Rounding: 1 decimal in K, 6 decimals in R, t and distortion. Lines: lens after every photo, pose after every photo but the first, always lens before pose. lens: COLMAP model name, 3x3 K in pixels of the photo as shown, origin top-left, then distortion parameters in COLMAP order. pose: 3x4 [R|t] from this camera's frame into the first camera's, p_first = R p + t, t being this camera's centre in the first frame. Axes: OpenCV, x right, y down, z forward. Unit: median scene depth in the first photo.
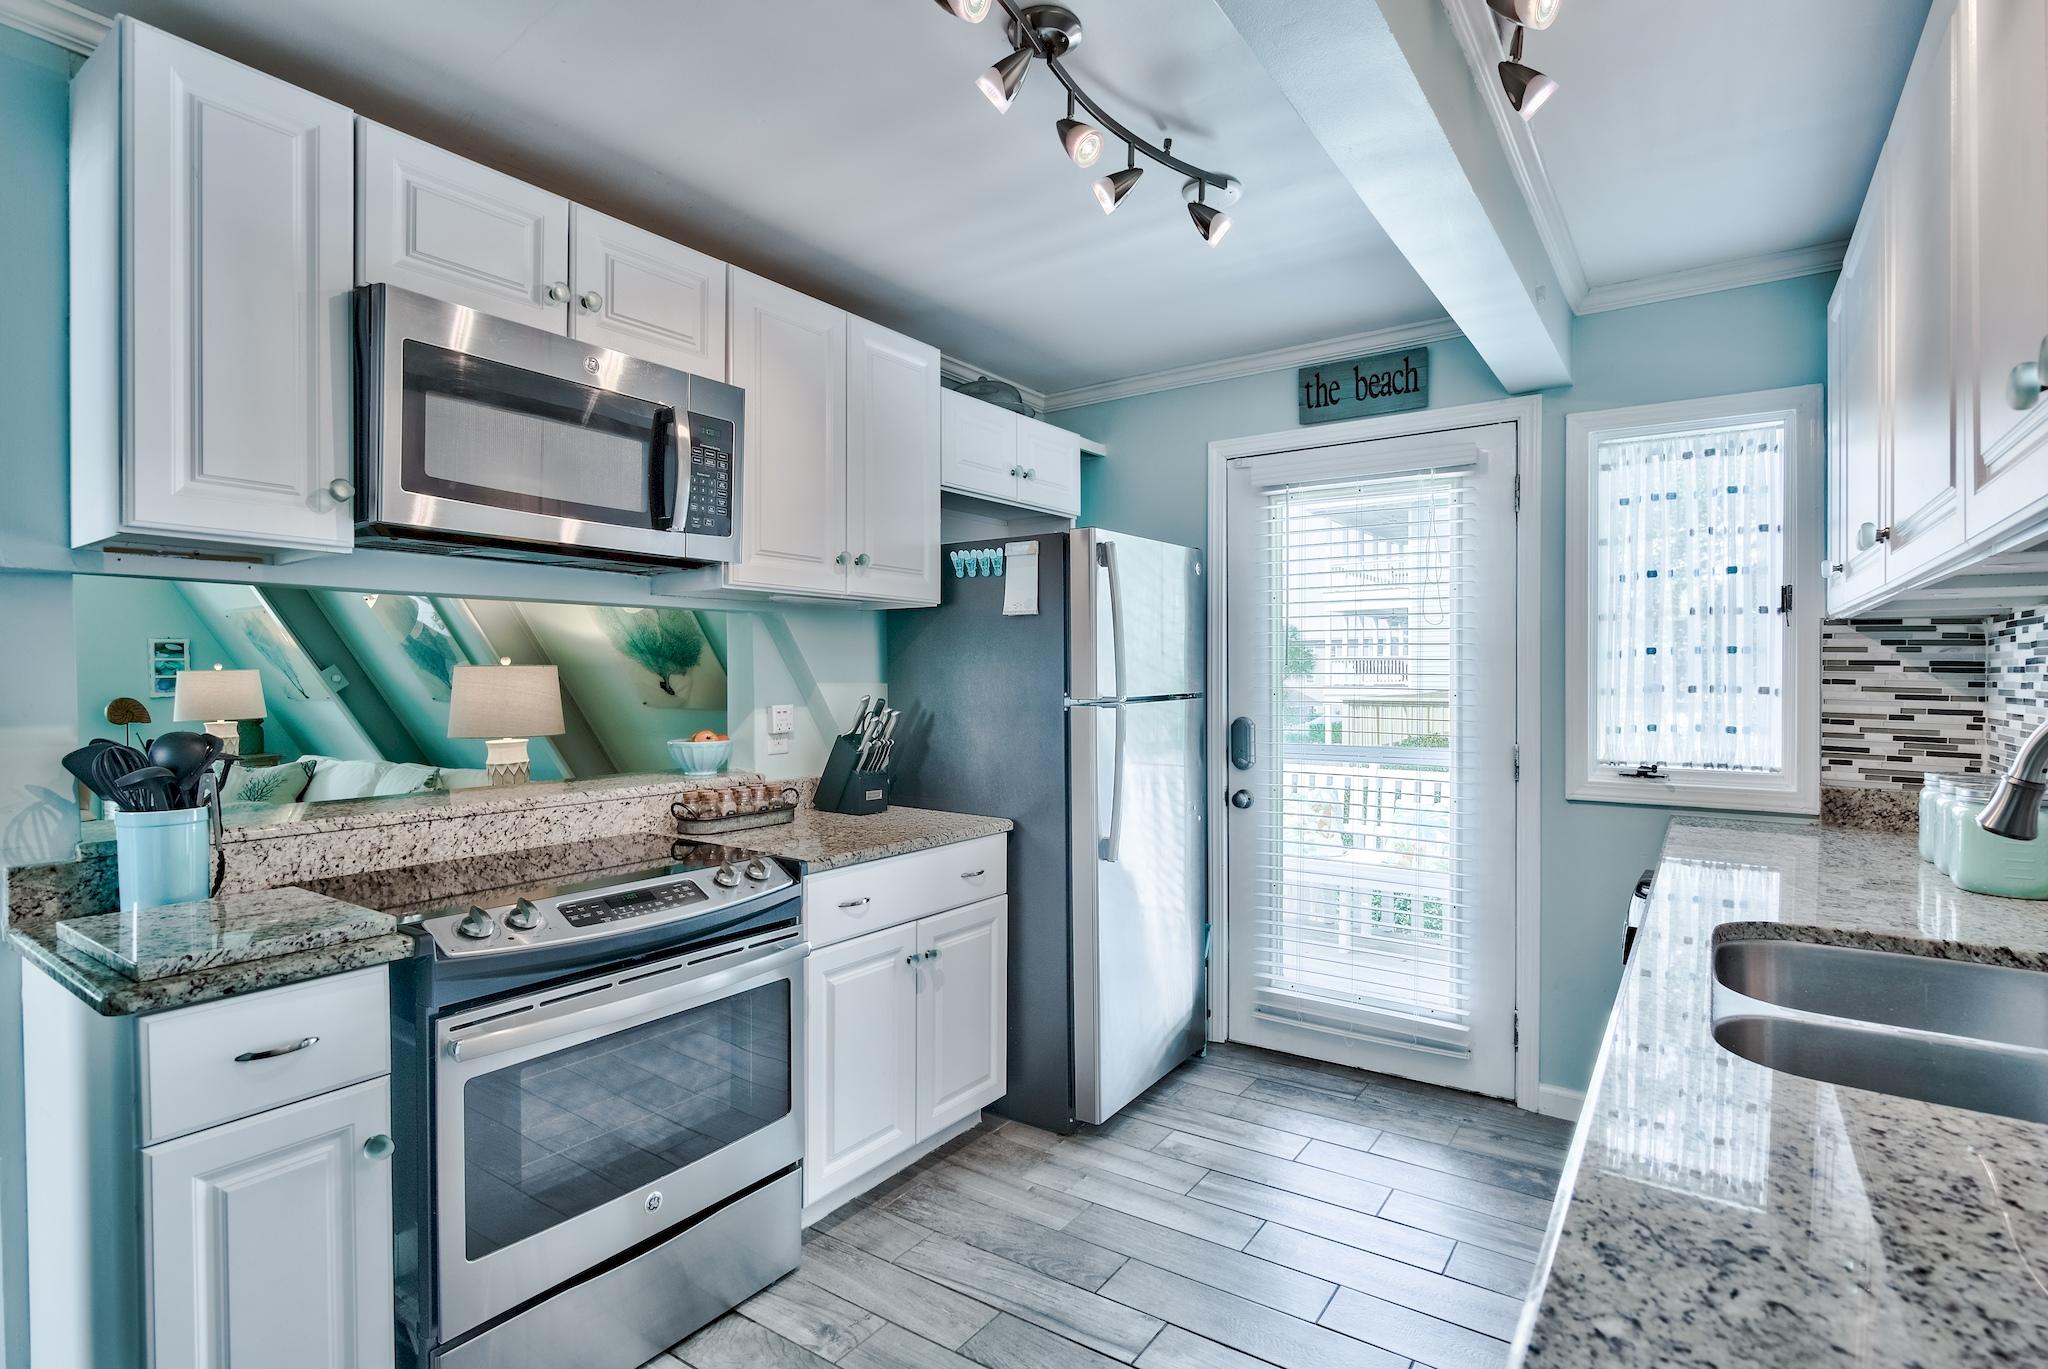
lens RADIAL K [[1006.9, 0, 1007.9], [0, 1006.9, 679.7], [0, 0, 1]] dist [-0.006672, -0.000229]
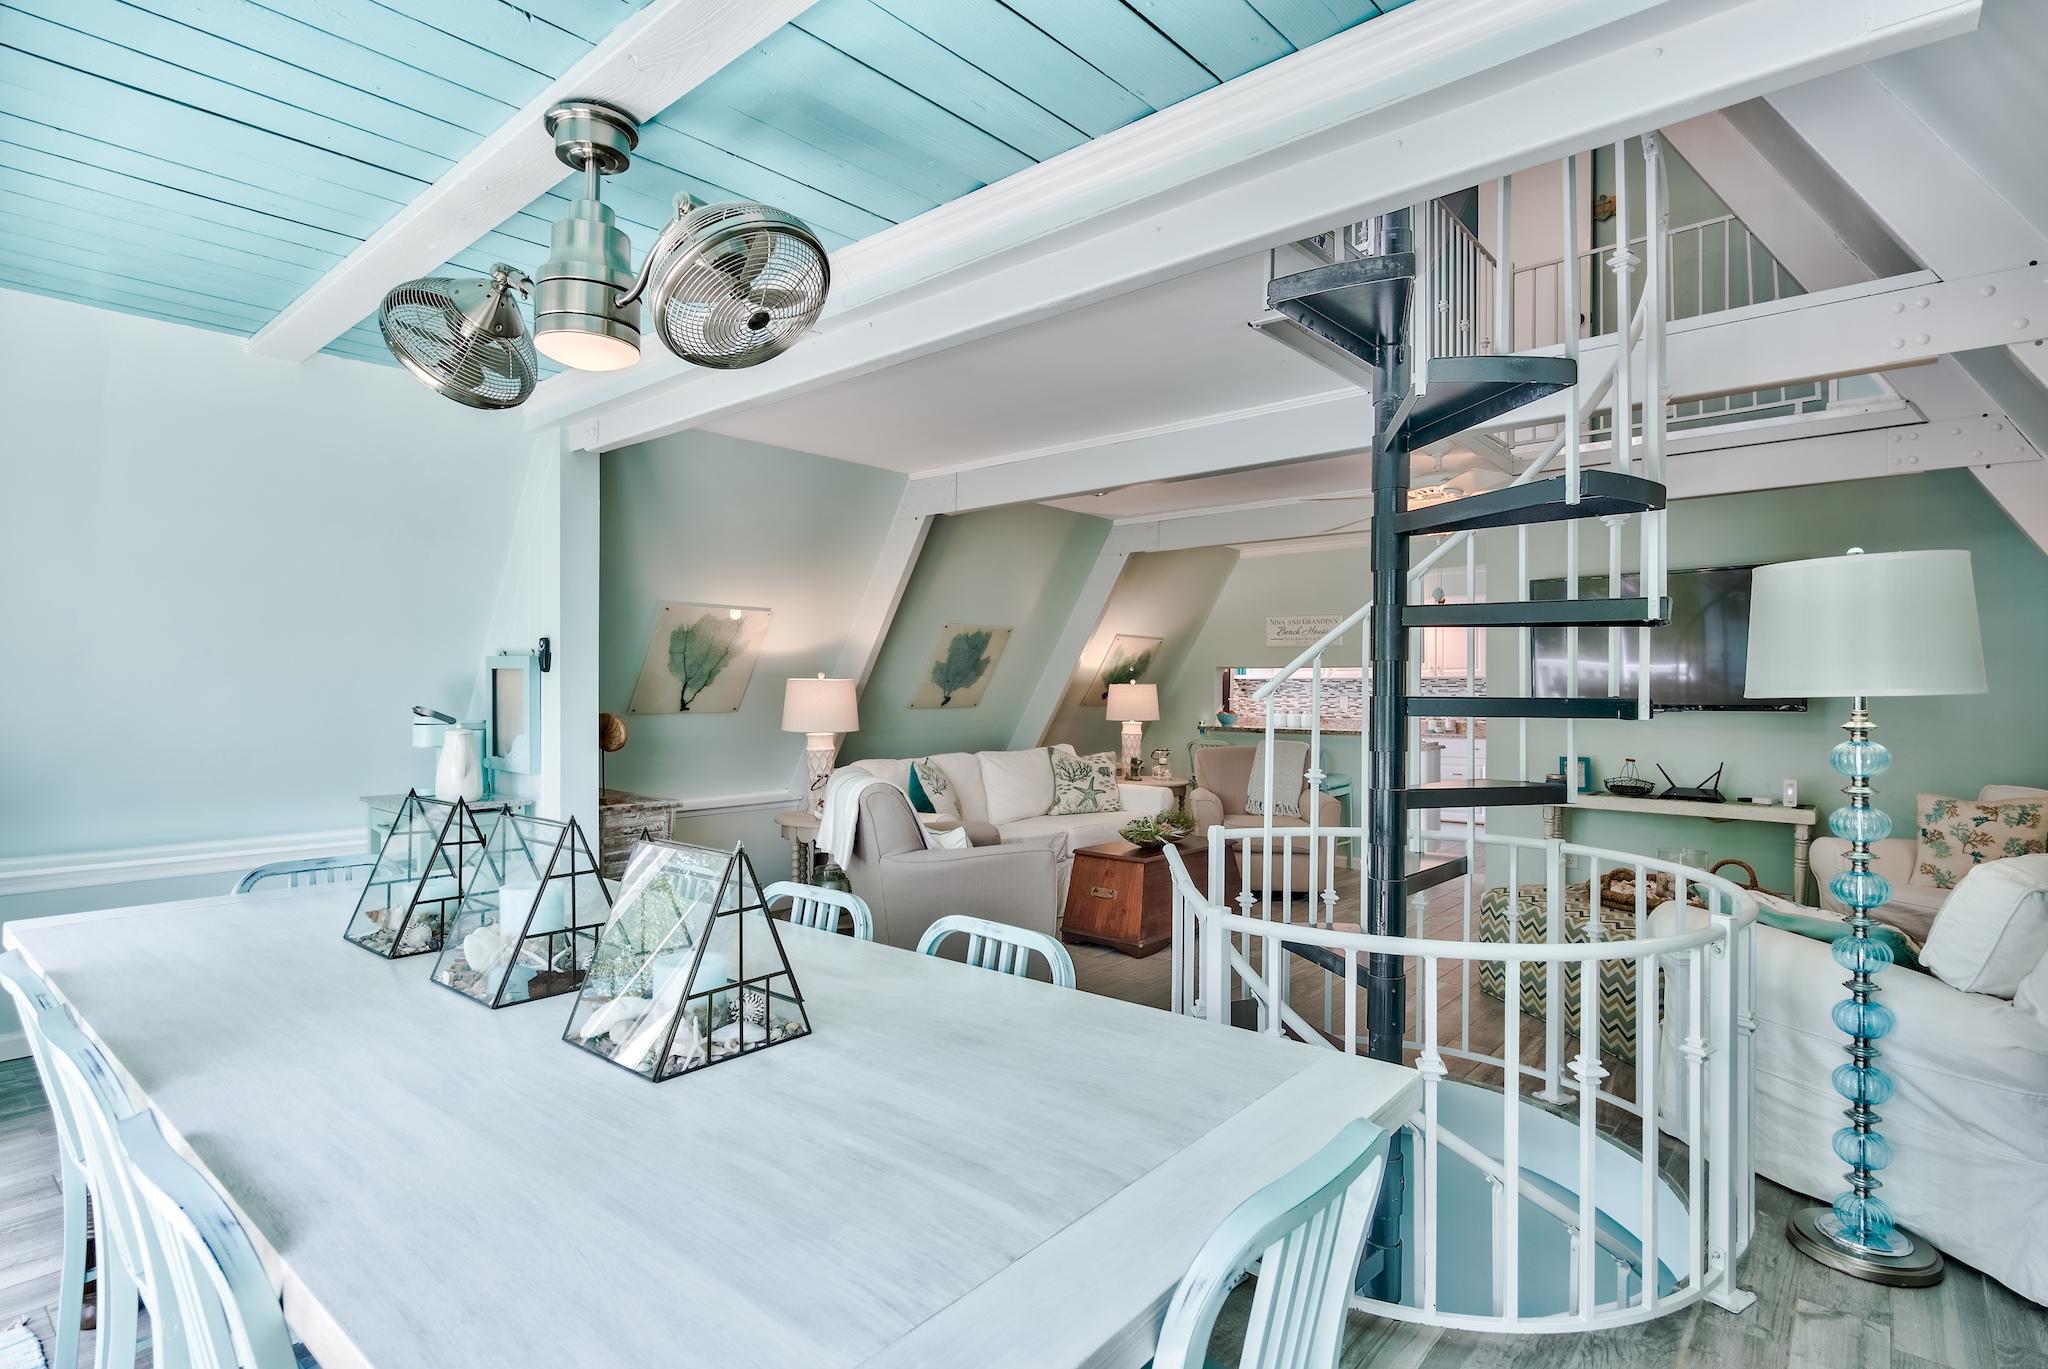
lens RADIAL K [[1006.9, 0, 1033.2], [0, 1006.9, 694.1], [0, 0, 1]] dist [-0.006672, -0.000229]
pose [[0.080920, 0.000932, 0.996720, -3.377122], [-0.001873, 0.999998, -0.000783, 0.009110], [-0.996719, -0.001803, 0.080922, 1.427685]]
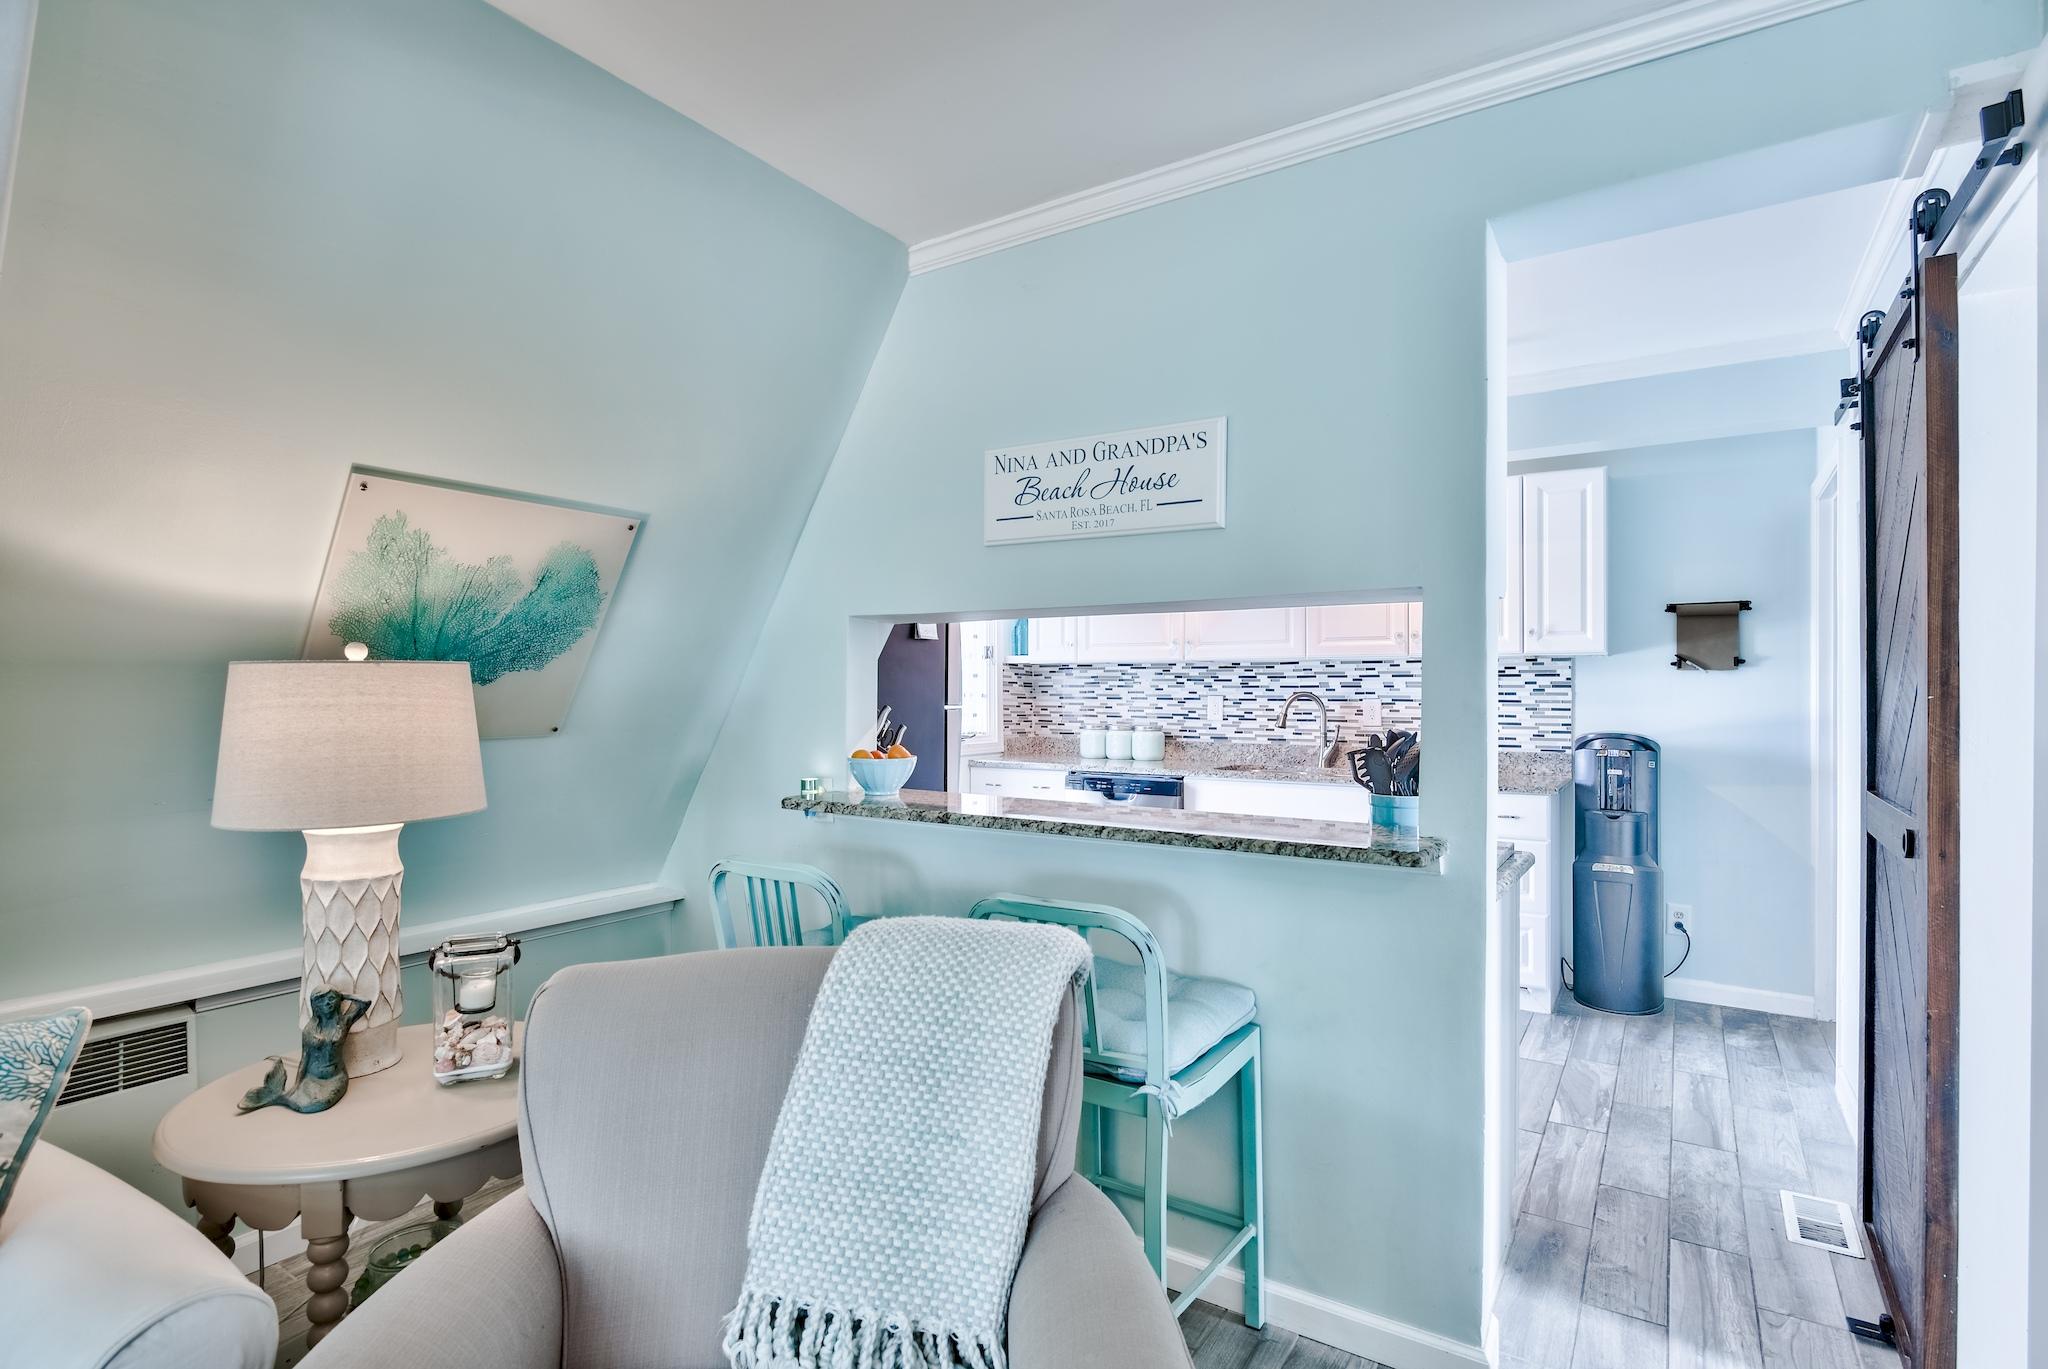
lens RADIAL K [[1006.9, 0, 1024.4], [0, 1006.9, 679.0], [0, 0, 1]] dist [-0.006672, -0.000229]
pose [[-0.040791, 0.010289, 0.999115, -1.337953], [0.001973, 0.999946, -0.010217, -0.002124], [-0.999166, 0.001555, -0.040810, 0.993564]]
